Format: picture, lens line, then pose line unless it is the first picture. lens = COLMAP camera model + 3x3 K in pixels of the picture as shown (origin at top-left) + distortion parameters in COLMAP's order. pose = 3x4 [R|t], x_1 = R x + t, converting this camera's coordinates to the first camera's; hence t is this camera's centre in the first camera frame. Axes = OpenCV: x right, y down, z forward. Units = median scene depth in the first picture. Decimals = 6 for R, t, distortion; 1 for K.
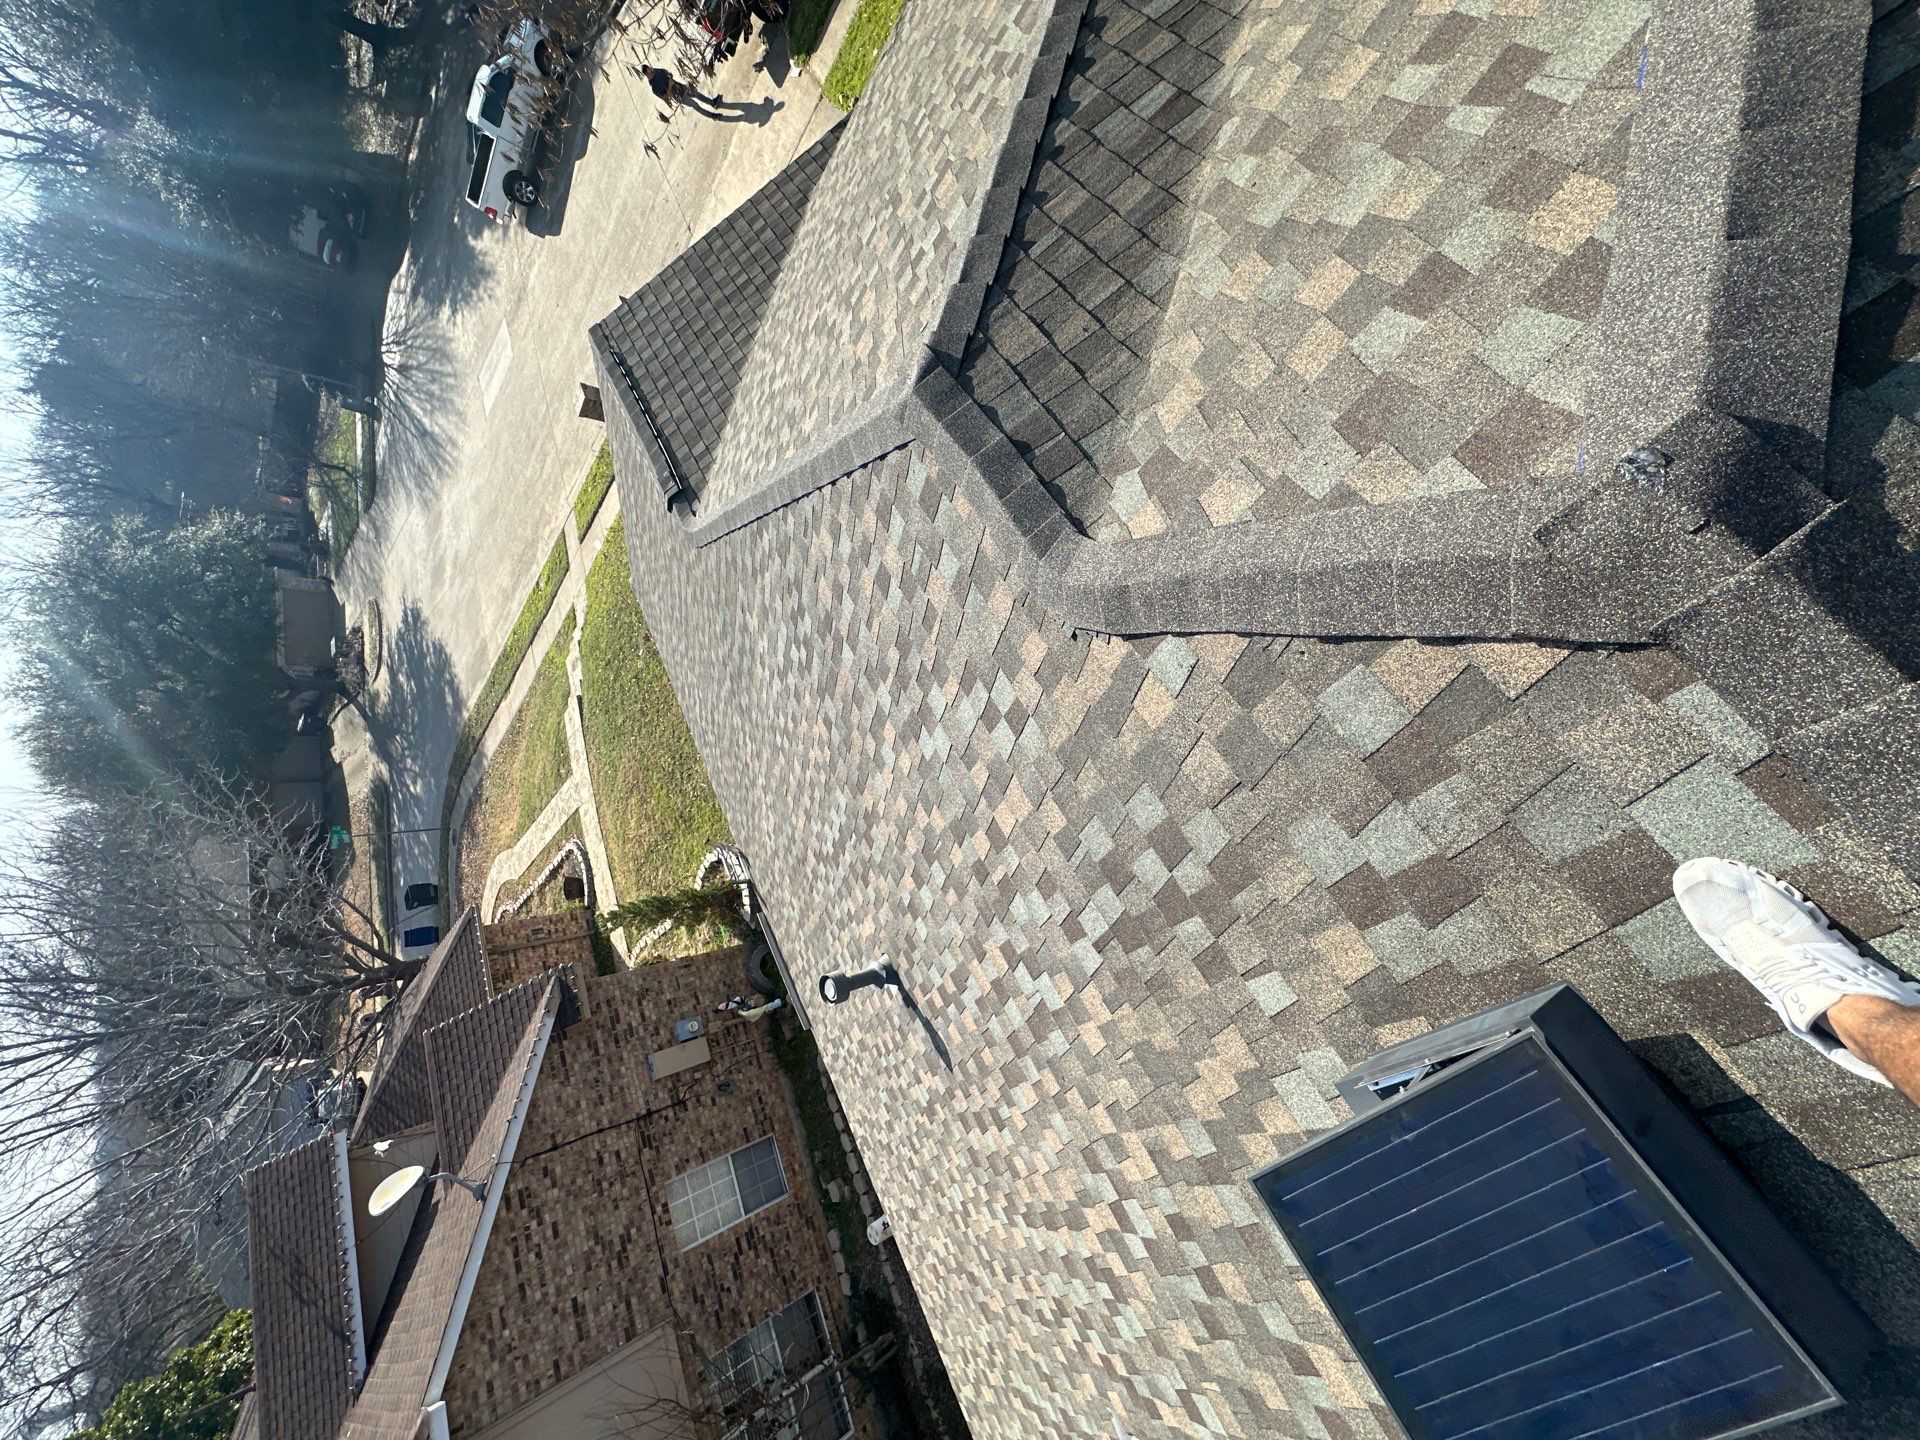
lens RADIAL K [[762.1, 0, 960.0], [0, 762.1, 720.0], [0, 0, 1]] dist [-0.006257, 0.000985]
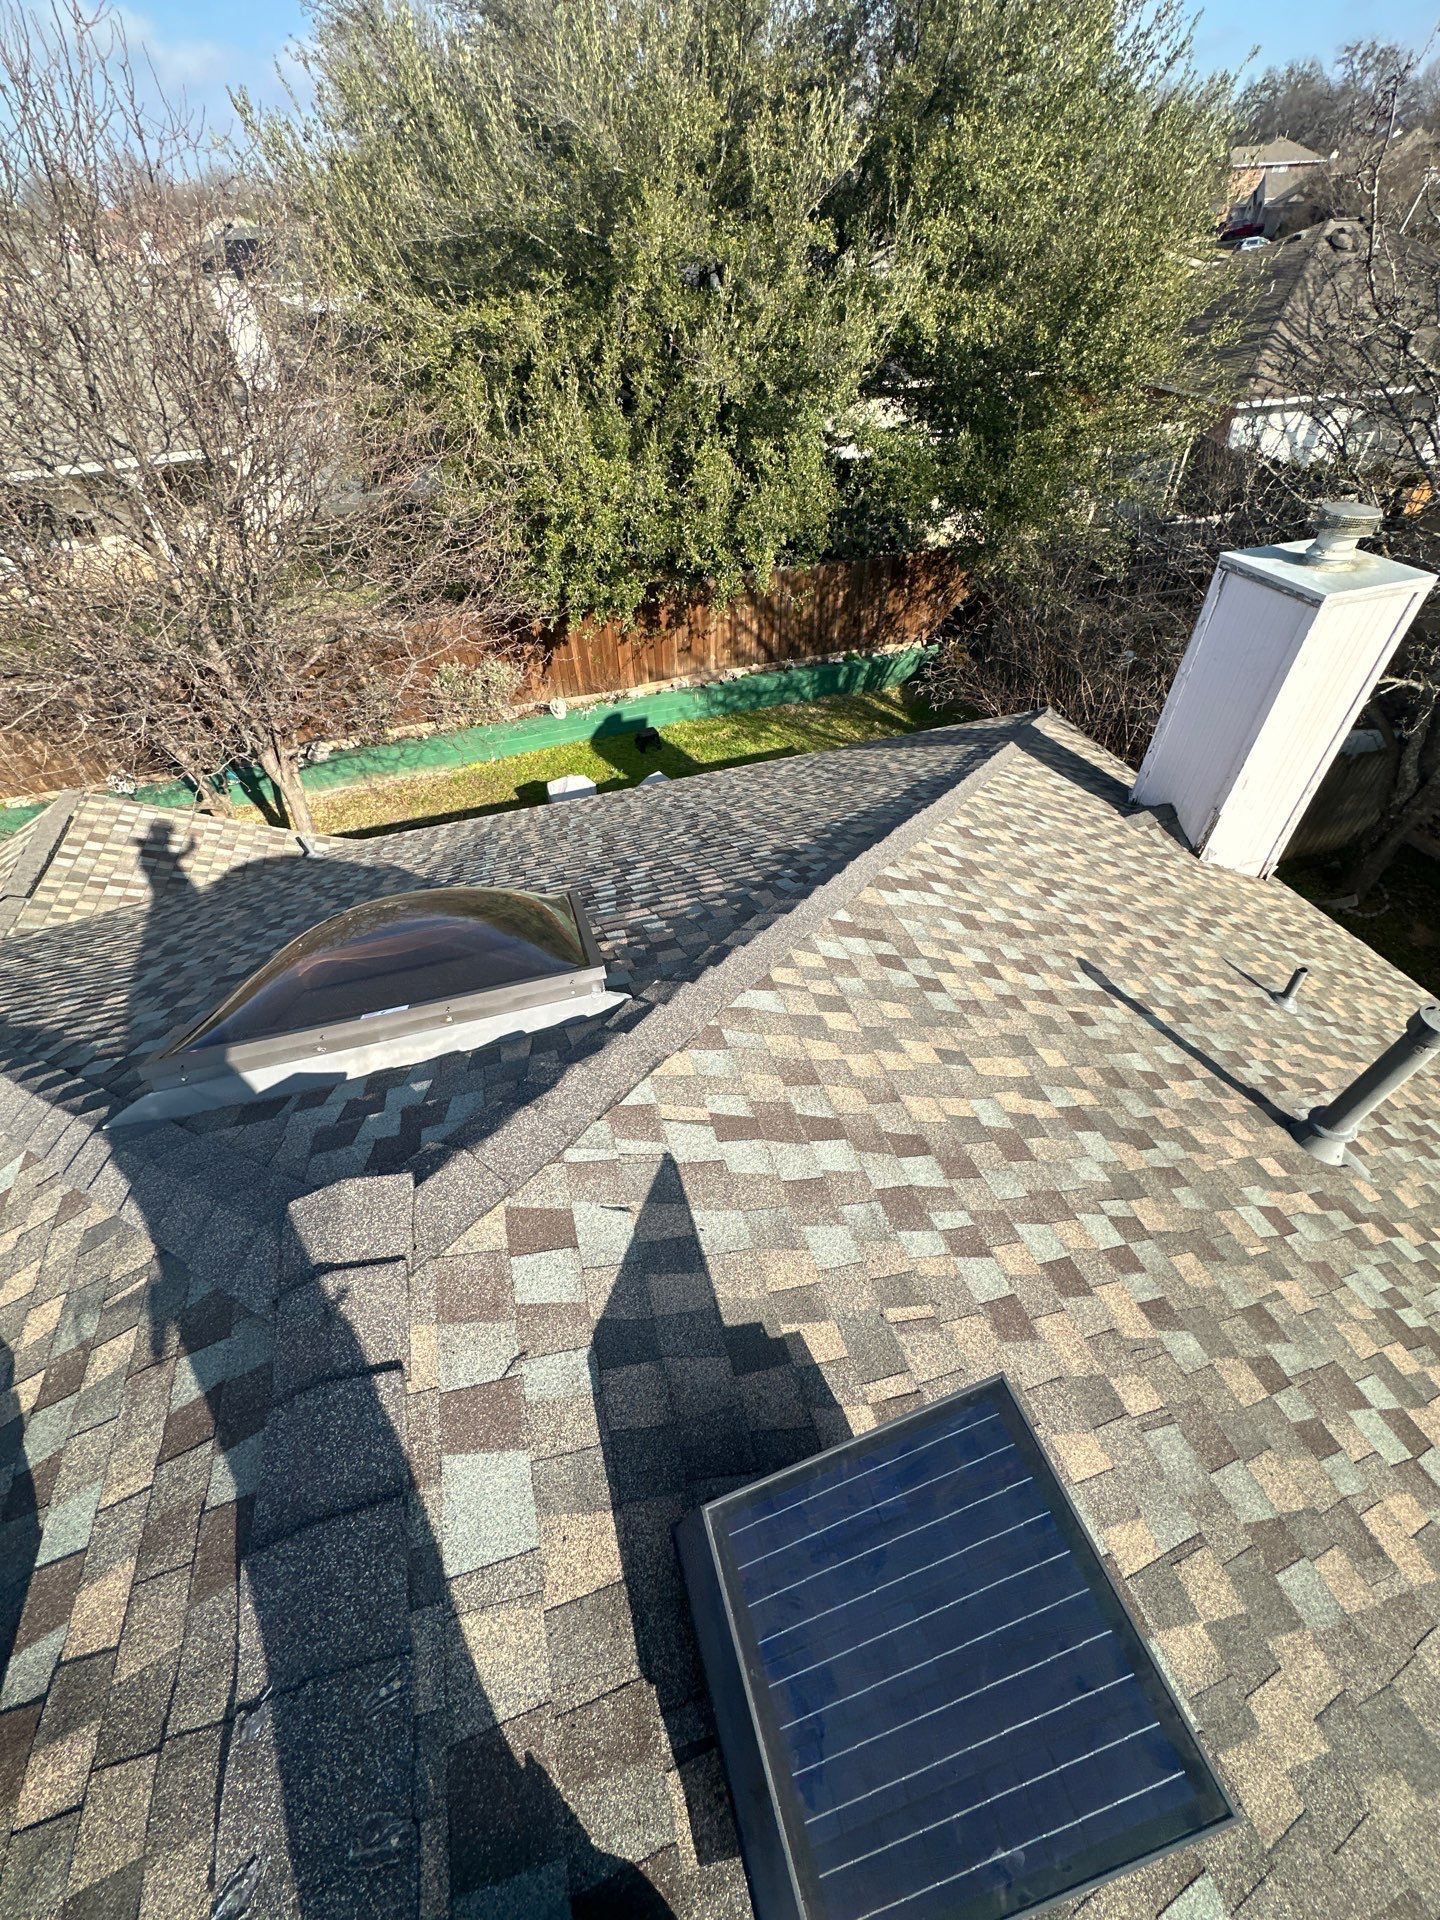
lens RADIAL K [[762.1, 0, 717.5], [0, 762.1, 961.8], [0, 0, 1]] dist [-0.006257, 0.000985]
pose [[-0.656762, 0.302384, 0.690817, 0.002457], [0.387439, -0.650624, 0.653131, 0.279220], [0.646958, 0.696601, 0.310149, -0.003556]]
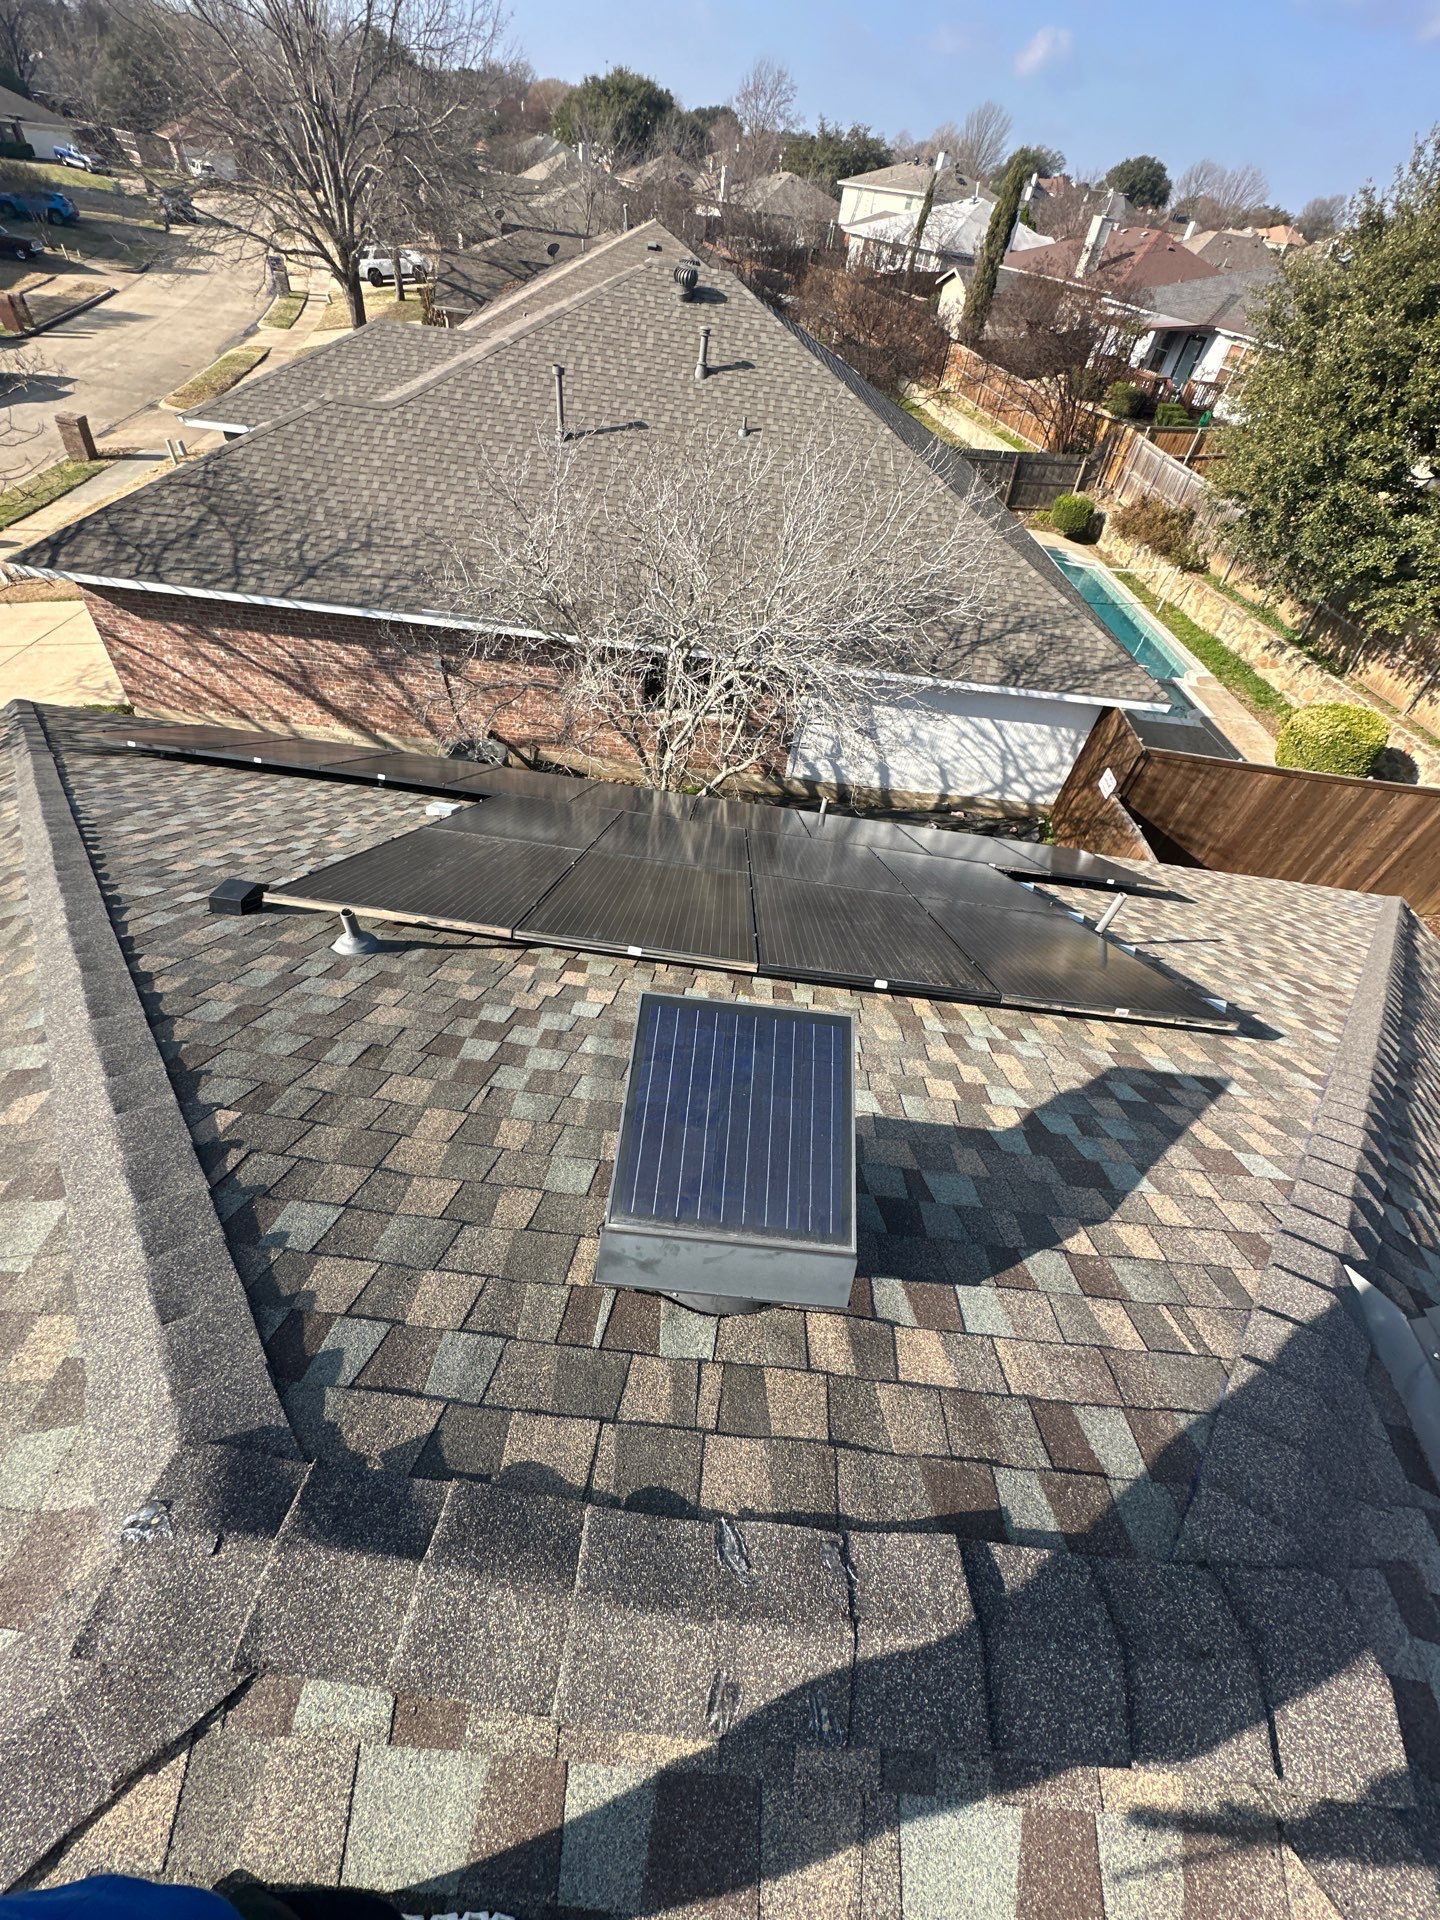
lens RADIAL K [[762.1, 0, 717.5], [0, 762.1, 961.8], [0, 0, 1]] dist [-0.006257, 0.000985]
pose [[0.420550, 0.115480, 0.899890, 0.101820], [0.722493, 0.557305, -0.409164, 0.098744], [-0.548763, 0.822238, 0.150941, -0.087743]]
